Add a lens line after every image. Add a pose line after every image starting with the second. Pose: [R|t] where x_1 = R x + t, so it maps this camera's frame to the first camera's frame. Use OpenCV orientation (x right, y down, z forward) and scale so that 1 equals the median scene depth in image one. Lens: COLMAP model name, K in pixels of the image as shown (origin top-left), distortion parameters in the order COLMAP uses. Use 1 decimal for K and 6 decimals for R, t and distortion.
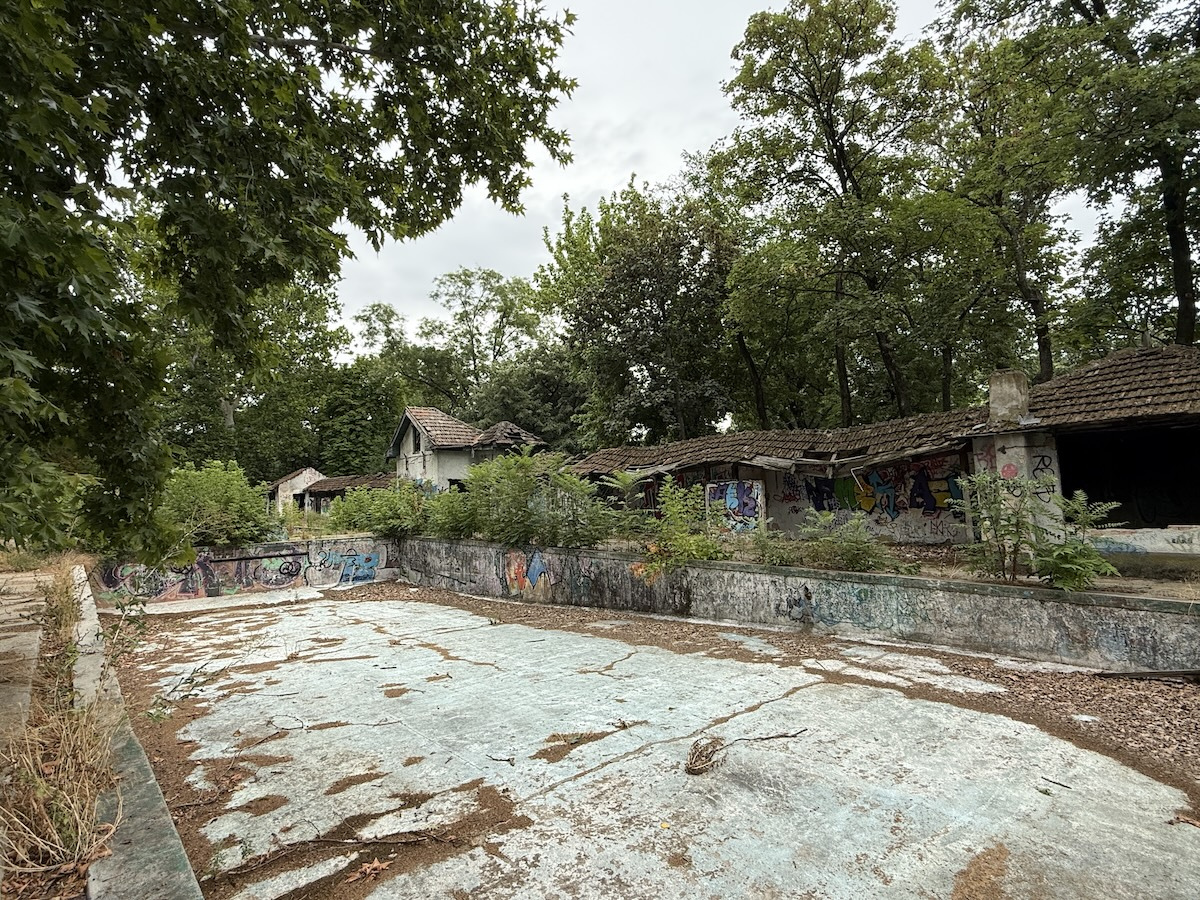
lens RADIAL K [[618.3, 0, 602.5], [0, 618.3, 443.4], [0, 0, 1]] dist [0.001075, -0.001324]
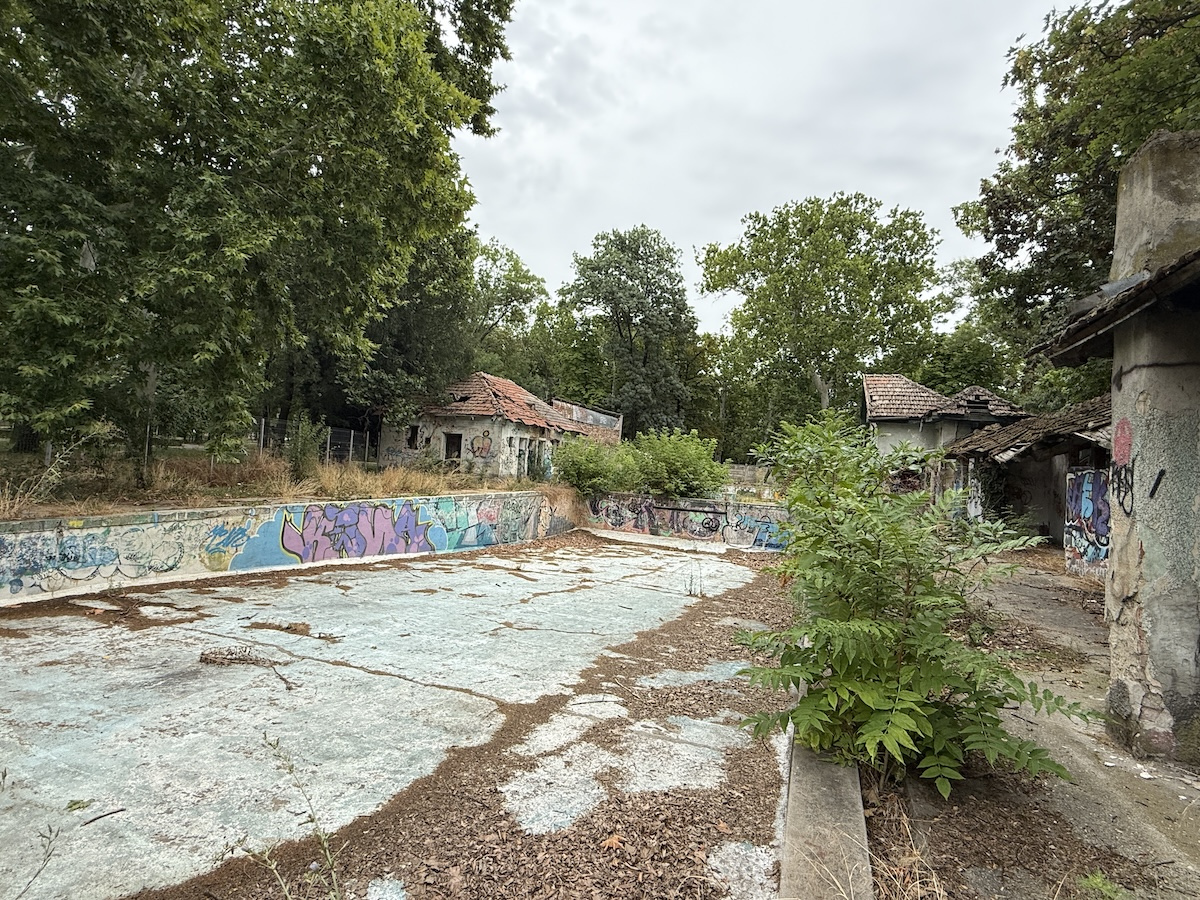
lens RADIAL K [[618.3, 0, 595.2], [0, 618.3, 449.1], [0, 0, 1]] dist [0.001075, -0.001324]
pose [[0.487160, 0.042470, -0.872280, 0.492384], [-0.008373, 0.998998, 0.043963, 0.022491], [0.873273, -0.014114, 0.487027, 0.348494]]
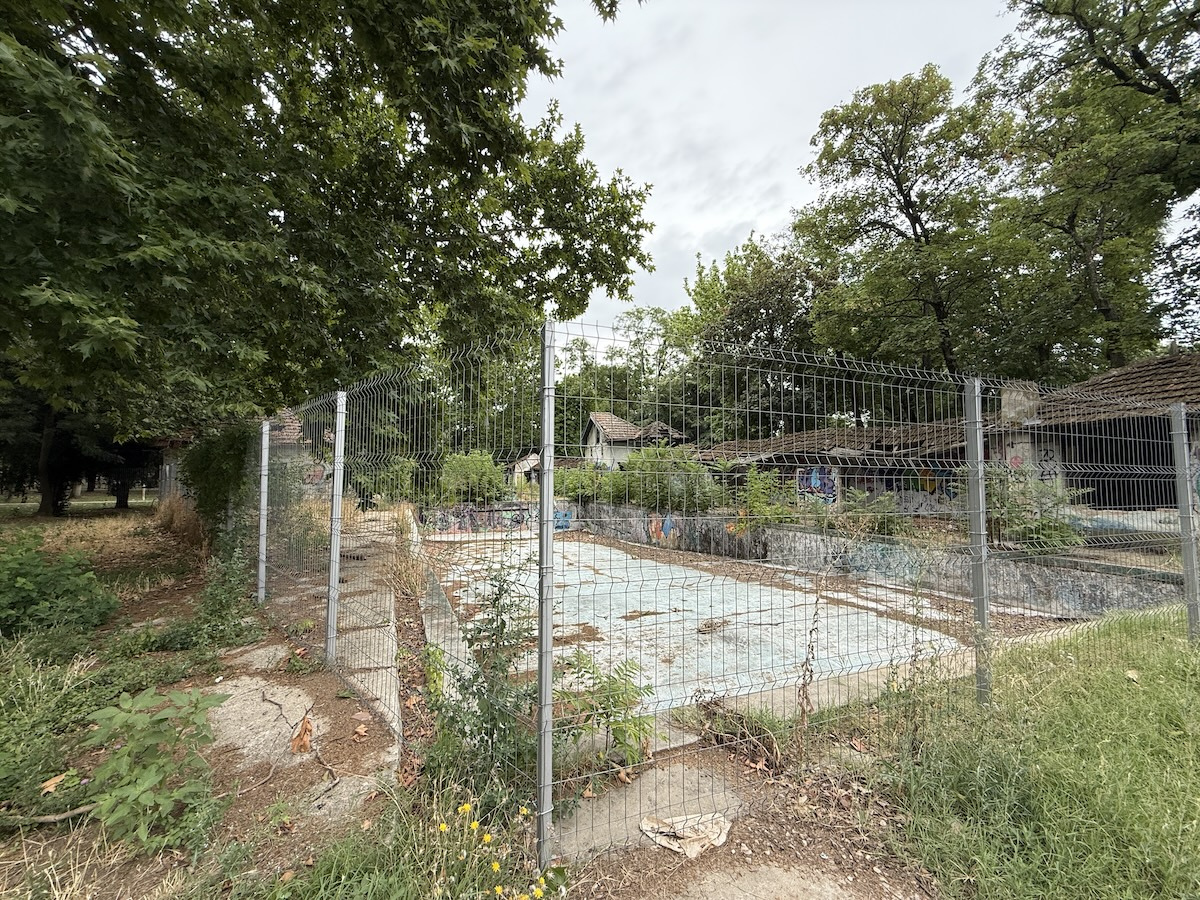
lens RADIAL K [[480.4, 0, 595.8], [0, 480.4, 444.0], [0, 0, 1]] dist [-0.005863, -0.000046]
pose [[0.947836, -0.001785, -0.318754, 0.093874], [0.008100, 0.999796, 0.018487, -0.009948], [0.318656, -0.020104, 0.947657, -0.118223]]
